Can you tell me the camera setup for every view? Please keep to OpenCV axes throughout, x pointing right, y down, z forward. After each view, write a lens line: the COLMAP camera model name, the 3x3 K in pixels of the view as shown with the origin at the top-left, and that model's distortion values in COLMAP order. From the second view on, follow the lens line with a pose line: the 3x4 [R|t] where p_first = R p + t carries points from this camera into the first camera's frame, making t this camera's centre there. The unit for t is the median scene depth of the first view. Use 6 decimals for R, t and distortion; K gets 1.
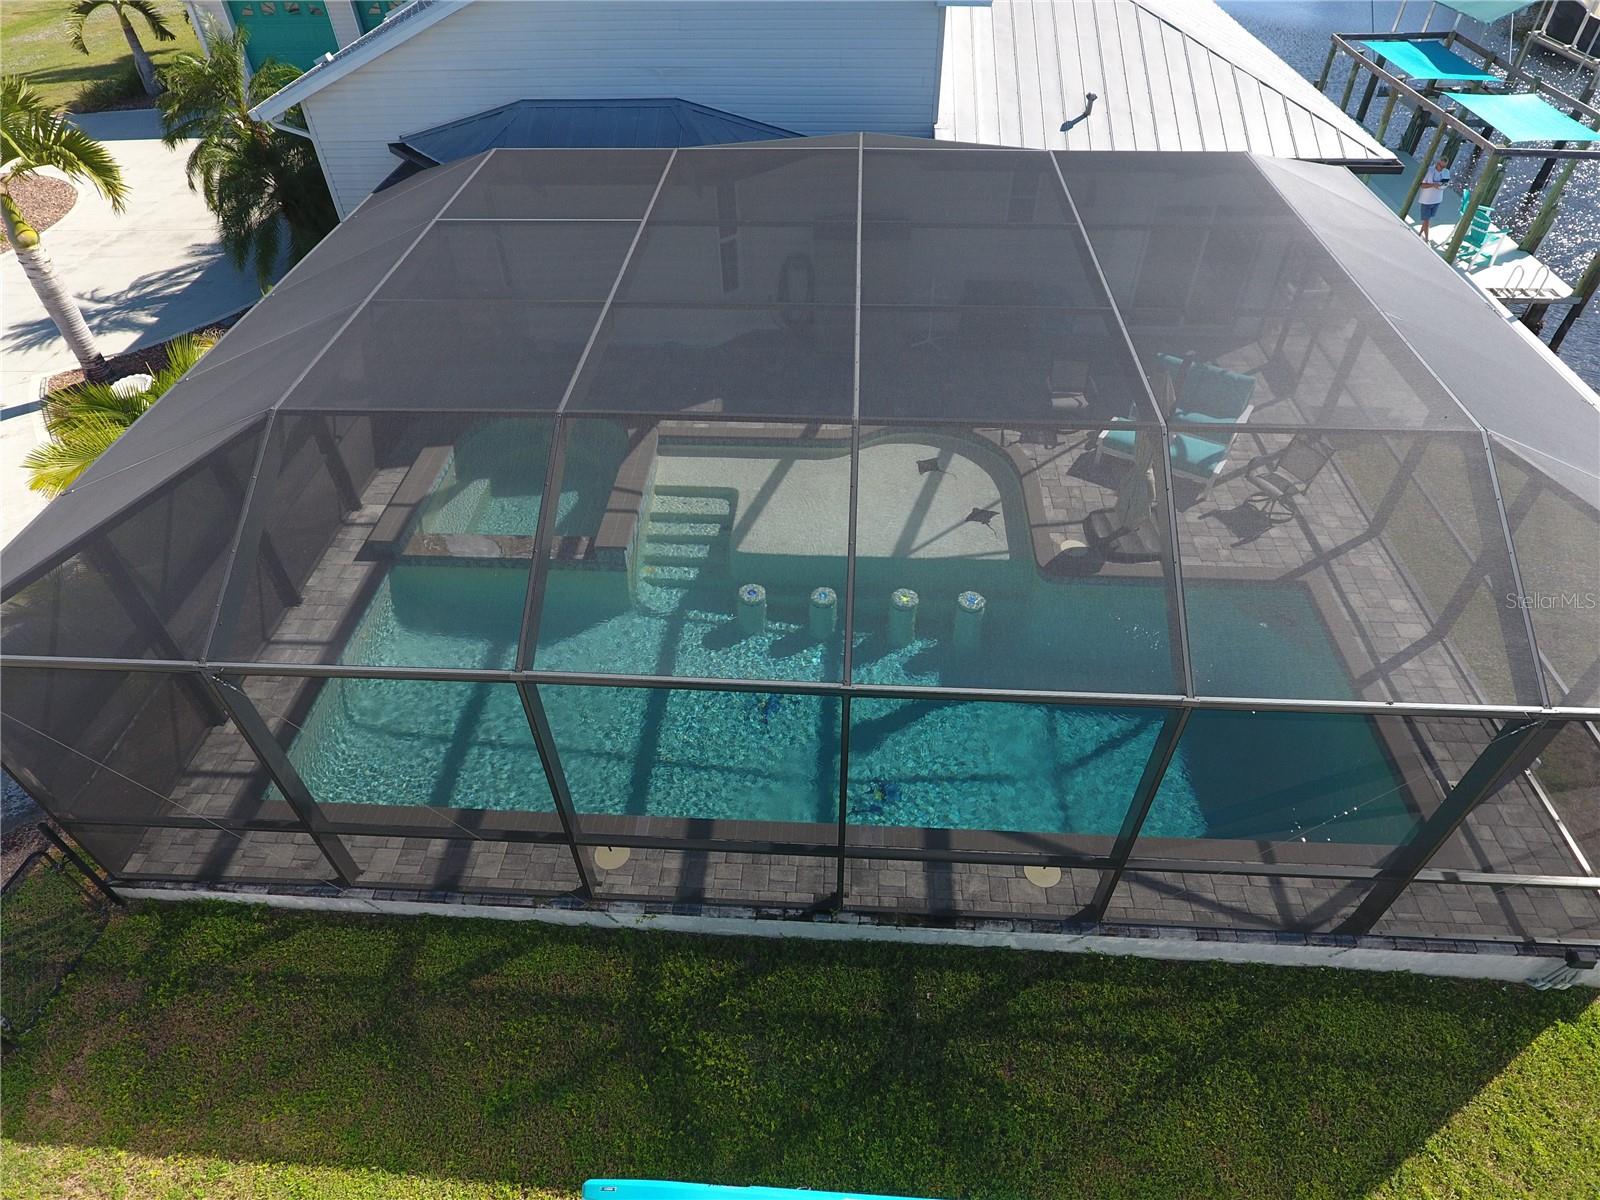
lens RADIAL K [[936.7, 0, 791.3], [0, 936.7, 618.8], [0, 0, 1]] dist [-0.003187, -0.000143]
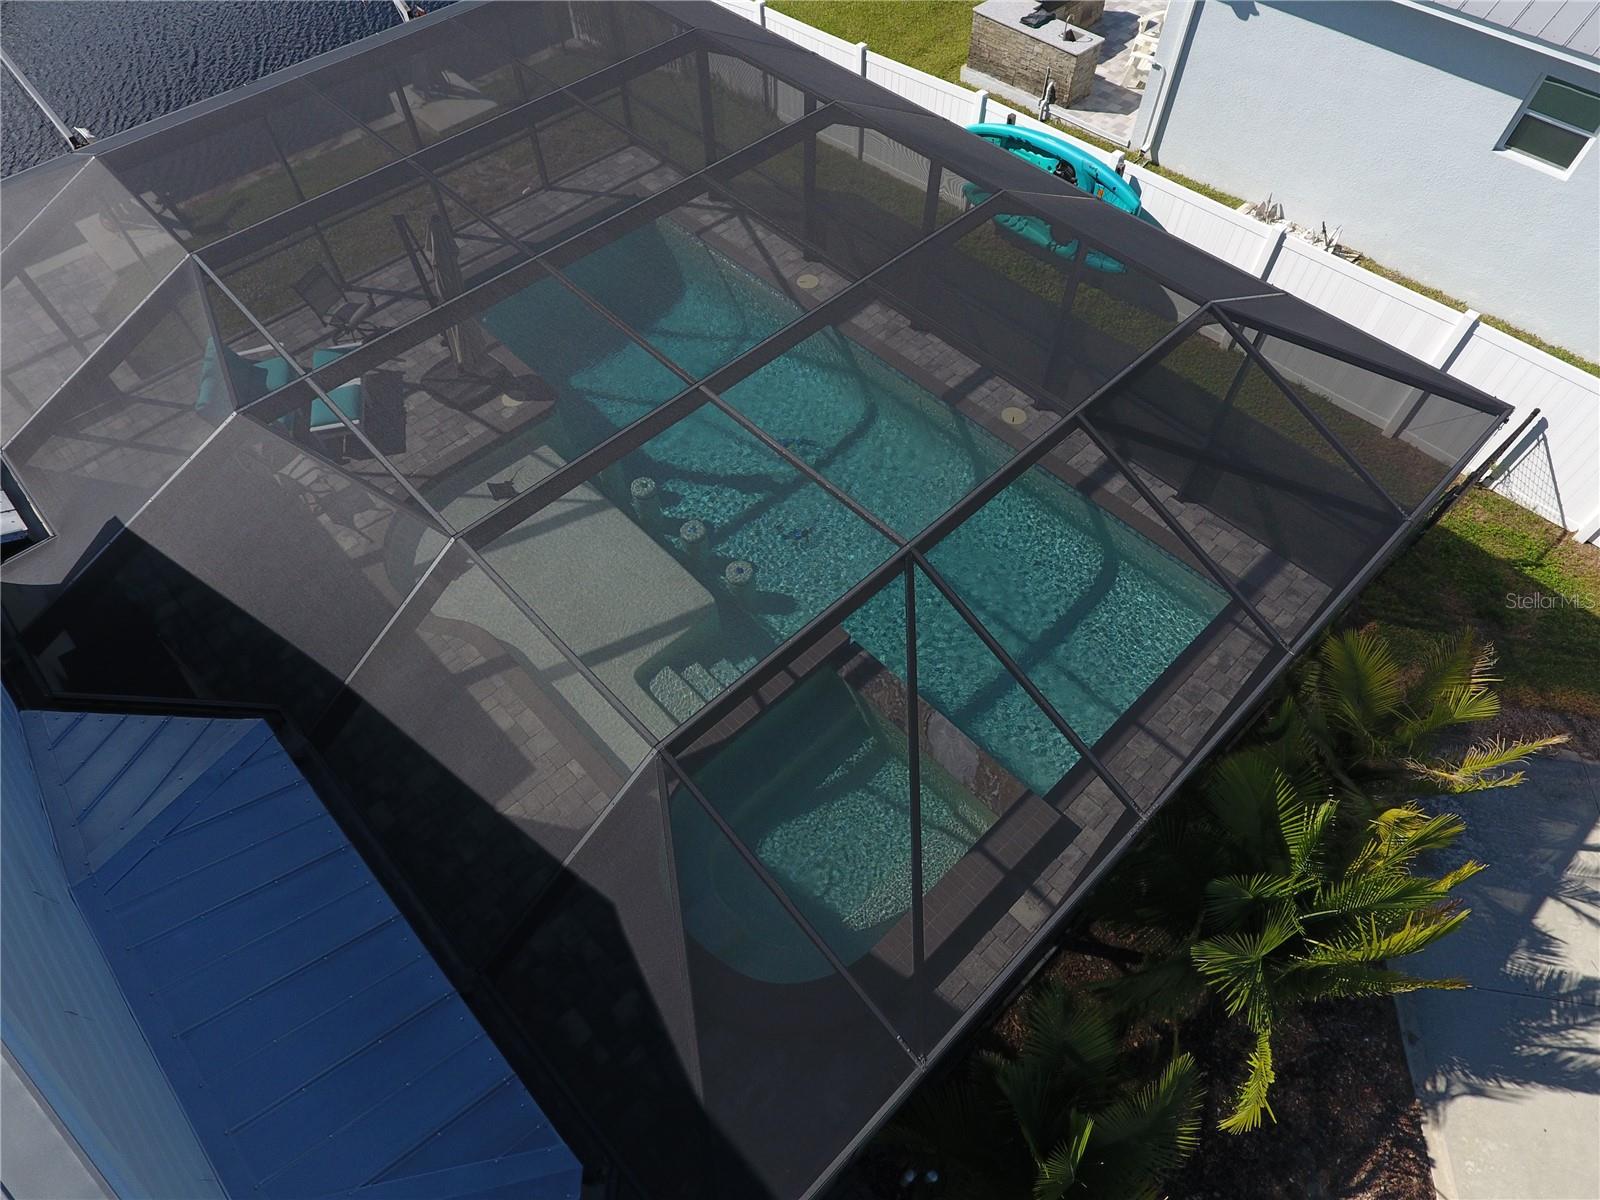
lens RADIAL K [[936.7, 0, 791.3], [0, 936.7, 618.8], [0, 0, 1]] dist [-0.003187, -0.000143]
pose [[-0.728893, -0.554559, 0.401470, -0.471654], [0.495894, -0.023351, 0.868069, -0.792518], [-0.472021, 0.831816, 0.292023, 0.674496]]
